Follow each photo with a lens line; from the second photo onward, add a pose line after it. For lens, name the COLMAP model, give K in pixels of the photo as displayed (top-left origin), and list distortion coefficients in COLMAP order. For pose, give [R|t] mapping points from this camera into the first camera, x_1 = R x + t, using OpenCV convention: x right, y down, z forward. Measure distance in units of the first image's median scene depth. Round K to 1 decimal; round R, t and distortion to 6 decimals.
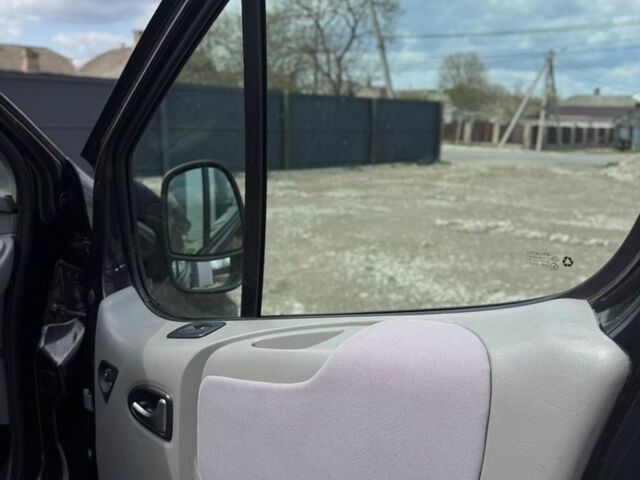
lens RADIAL K [[594.3, 0, 320.0], [0, 594.3, 240.0], [0, 0, 1]] dist [0.005116, -0.007873]
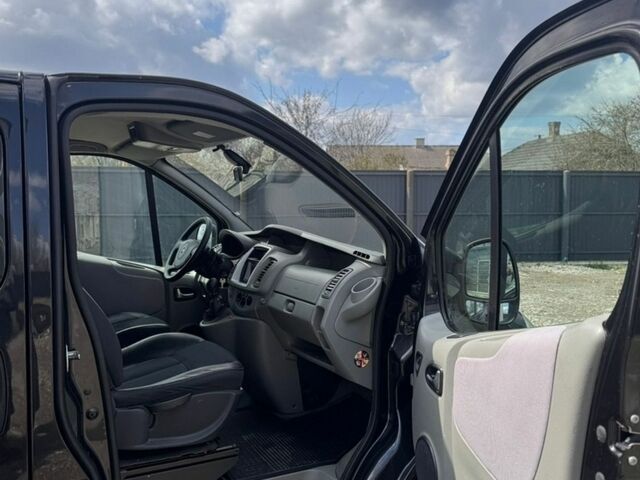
lens RADIAL K [[594.3, 0, 320.0], [0, 594.3, 240.0], [0, 0, 1]] dist [0.005116, -0.007873]
pose [[0.787312, 0.019019, -0.616261, 0.445015], [-0.107655, 0.988410, -0.107033, 0.093827], [0.607083, 0.150612, 0.780235, -0.533932]]
